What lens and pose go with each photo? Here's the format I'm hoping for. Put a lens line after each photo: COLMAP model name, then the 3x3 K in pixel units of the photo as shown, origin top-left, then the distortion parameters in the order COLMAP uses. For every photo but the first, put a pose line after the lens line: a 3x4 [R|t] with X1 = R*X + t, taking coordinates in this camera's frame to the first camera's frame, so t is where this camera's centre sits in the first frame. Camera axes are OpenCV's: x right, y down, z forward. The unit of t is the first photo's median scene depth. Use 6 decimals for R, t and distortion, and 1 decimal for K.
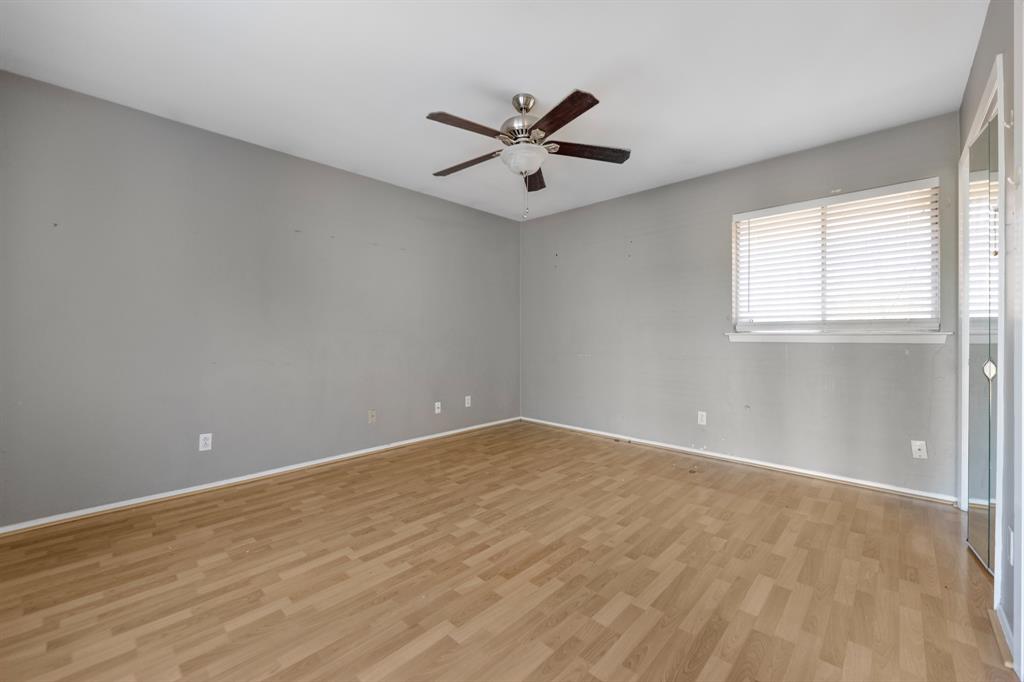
lens RADIAL K [[414.7, 0, 504.1], [0, 414.7, 339.9], [0, 0, 1]] dist [-0.006484, -0.001393]
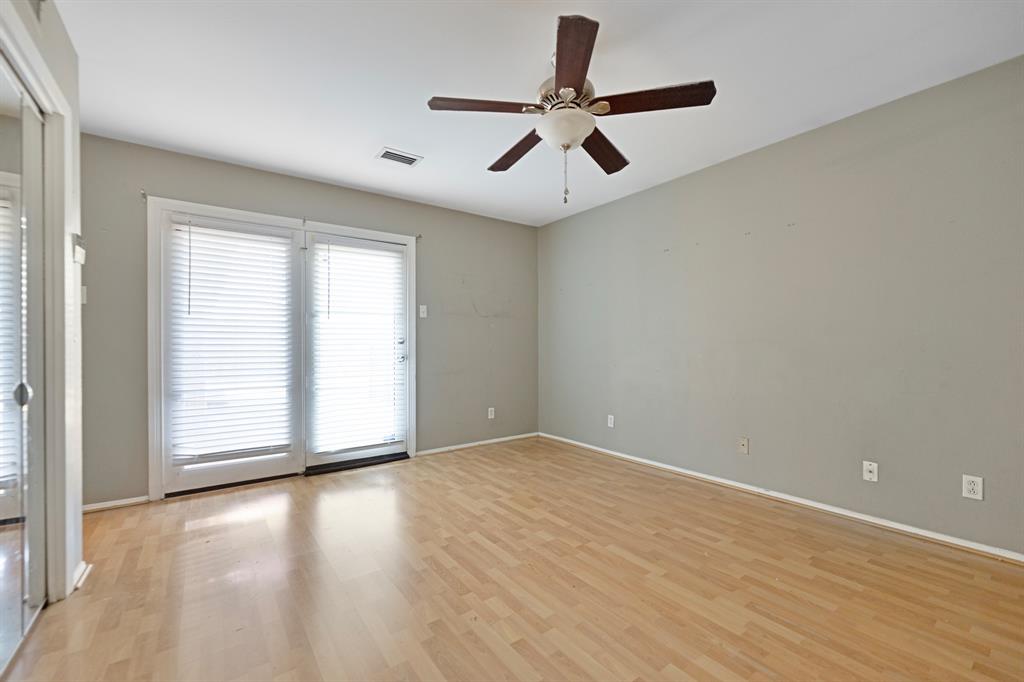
lens RADIAL K [[414.7, 0, 503.8], [0, 414.7, 349.7], [0, 0, 1]] dist [-0.006484, -0.001393]
pose [[-0.178622, 0.014377, -0.983813, 0.868831], [-0.008445, 0.999834, 0.016145, -0.023000], [0.983882, 0.011192, -0.178471, 1.028102]]
